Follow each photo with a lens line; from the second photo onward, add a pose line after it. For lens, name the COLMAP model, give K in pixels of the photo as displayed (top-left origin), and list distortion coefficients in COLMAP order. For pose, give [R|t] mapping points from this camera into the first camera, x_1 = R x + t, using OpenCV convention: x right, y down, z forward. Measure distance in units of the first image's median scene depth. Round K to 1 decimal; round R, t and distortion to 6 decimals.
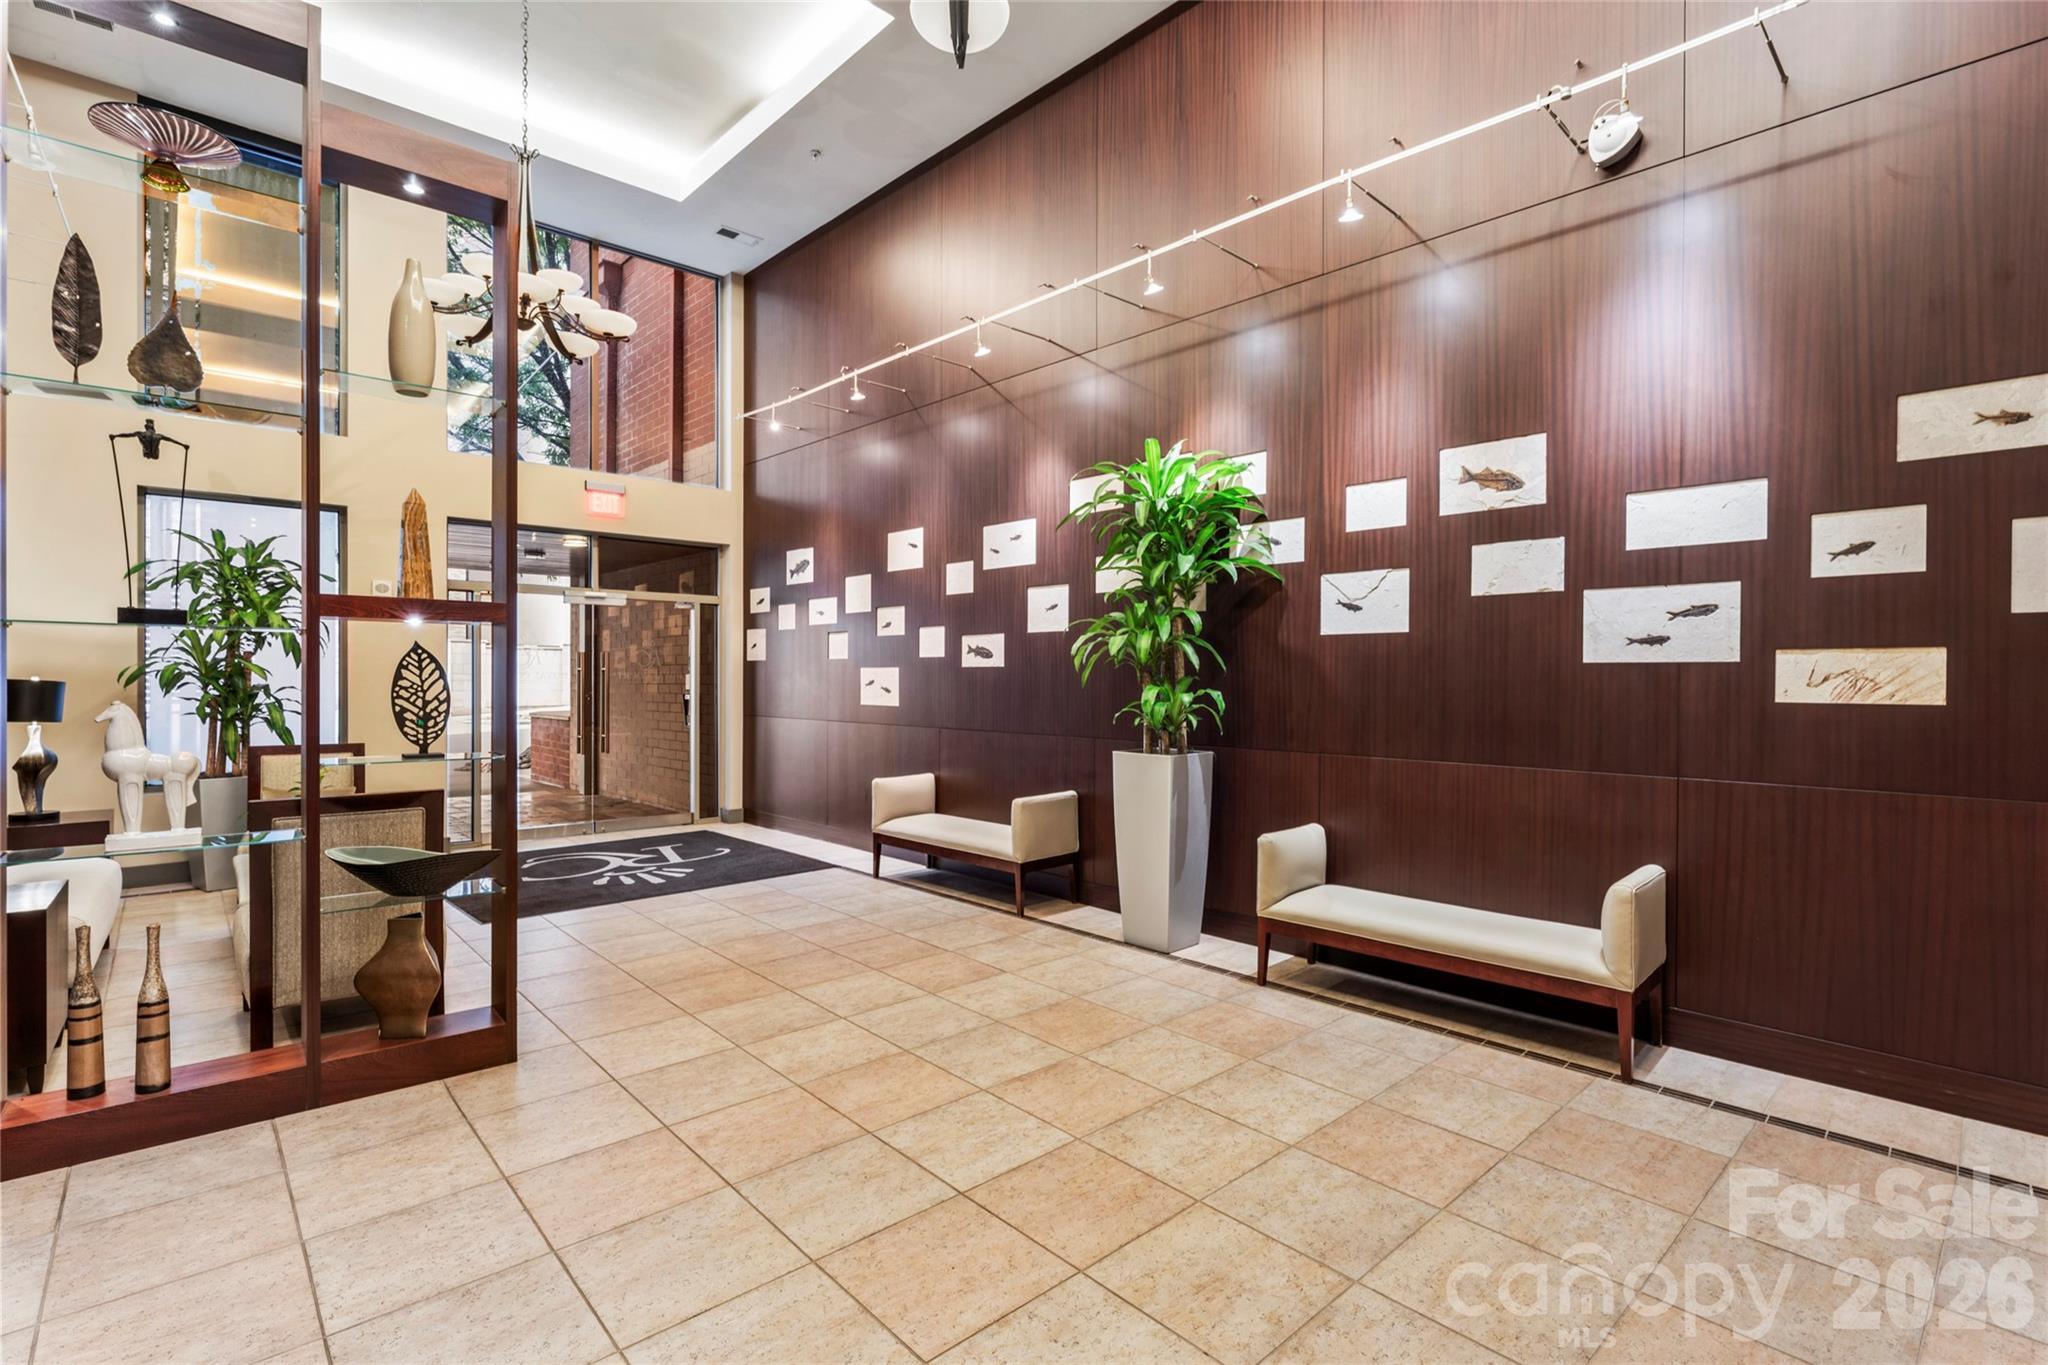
lens RADIAL K [[956.6, 0, 1027.2], [0, 956.6, 678.7], [0, 0, 1]] dist [-0.001730, -0.000041]
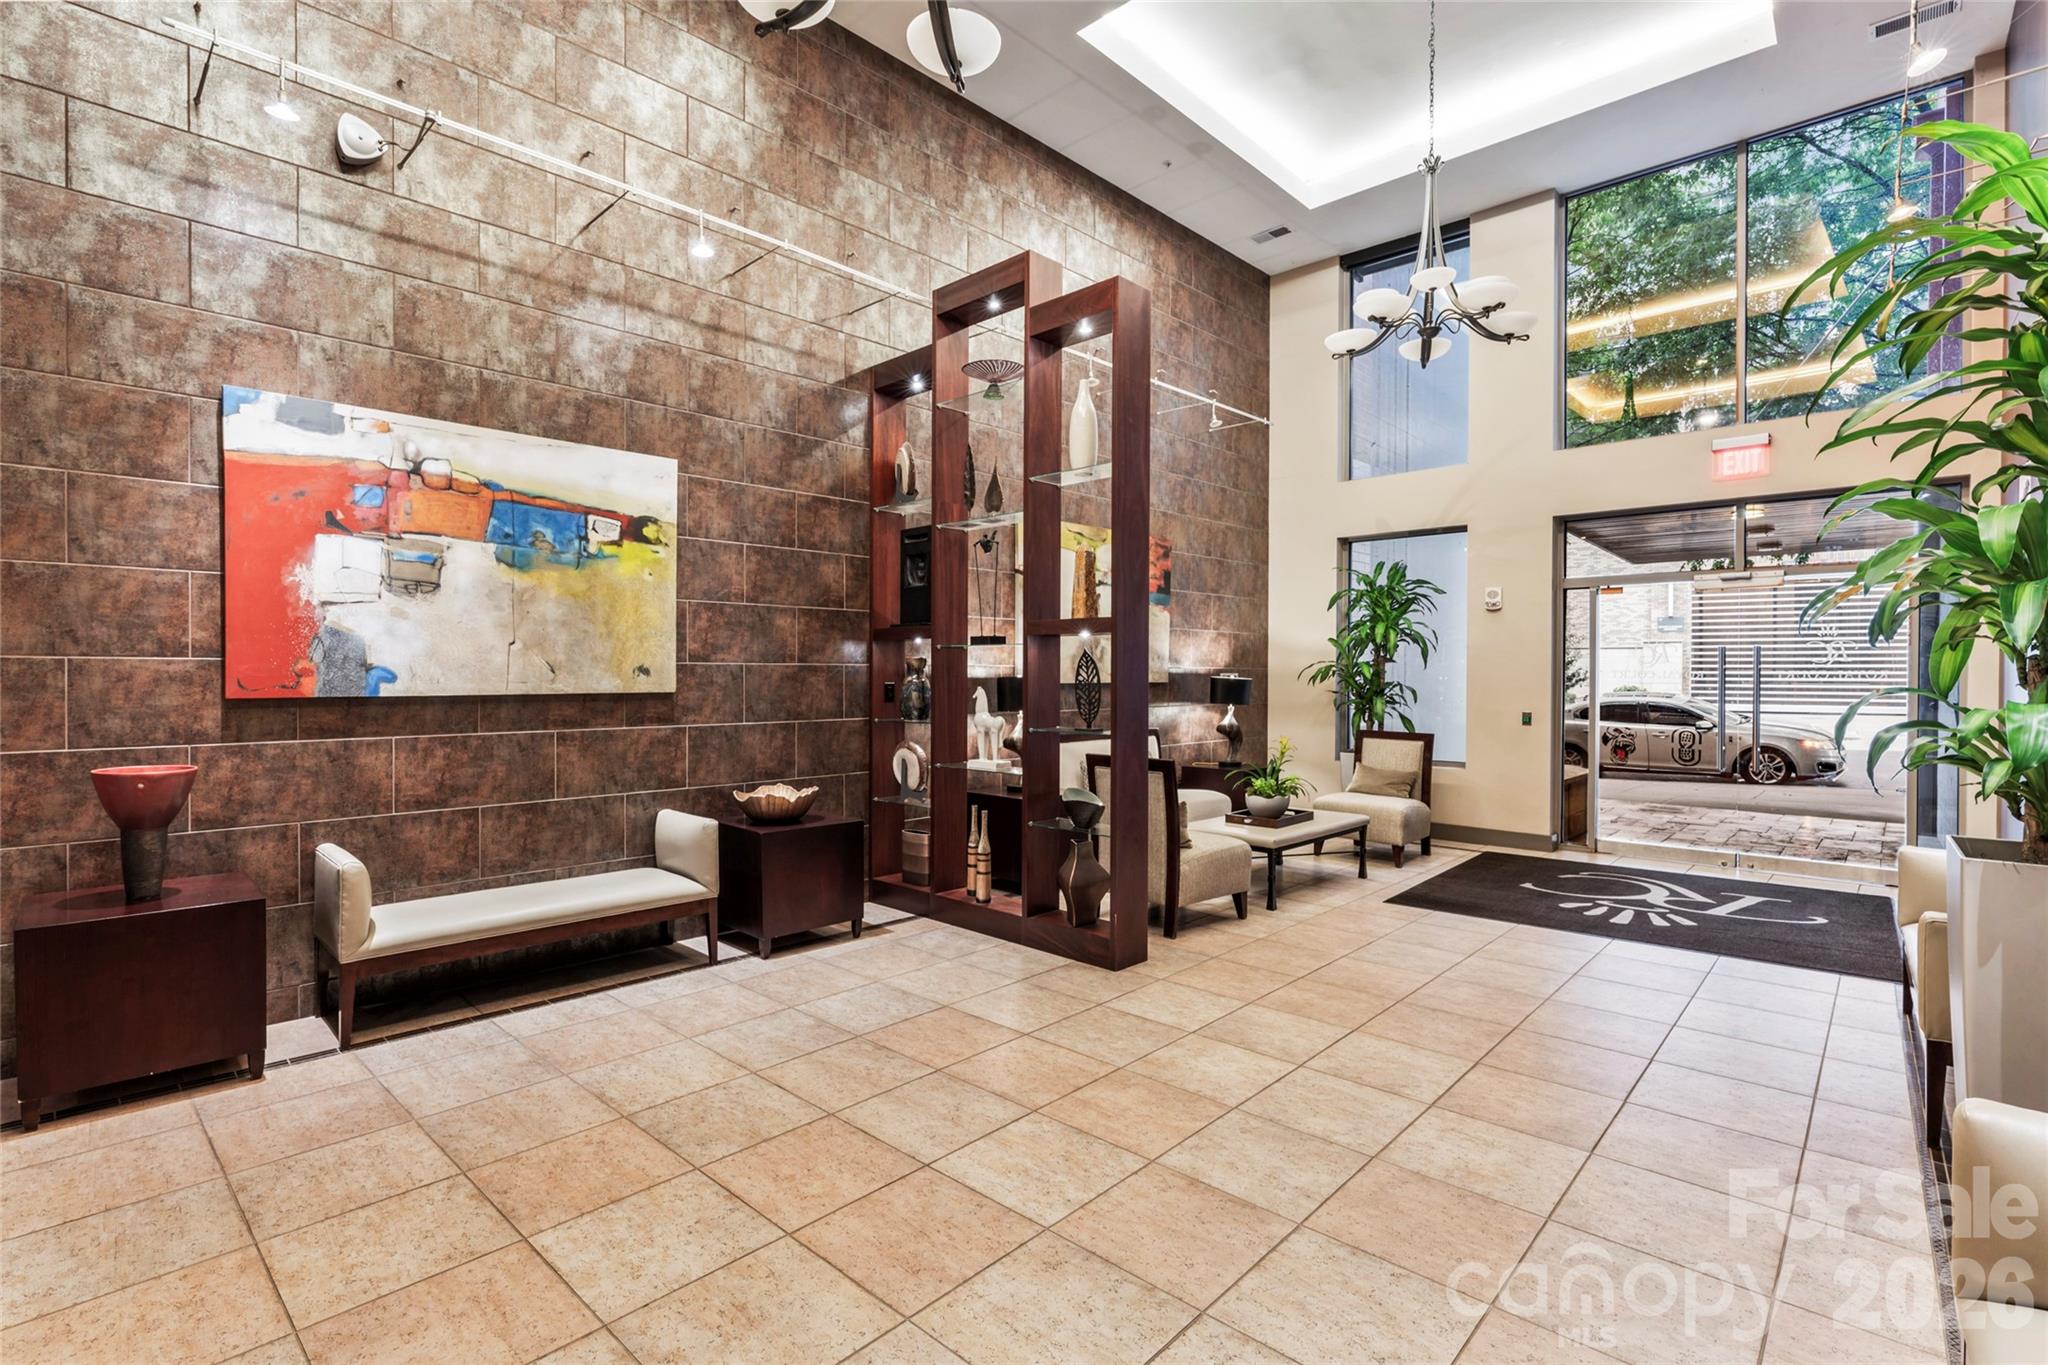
lens RADIAL K [[956.6, 0, 1026.9], [0, 956.6, 680.9], [0, 0, 1]] dist [-0.001730, -0.000041]
pose [[0.078919, 0.004102, -0.996873, 0.741431], [-0.003836, 0.999985, 0.003811, 0.003200], [0.996874, 0.003523, 0.078933, 0.775588]]
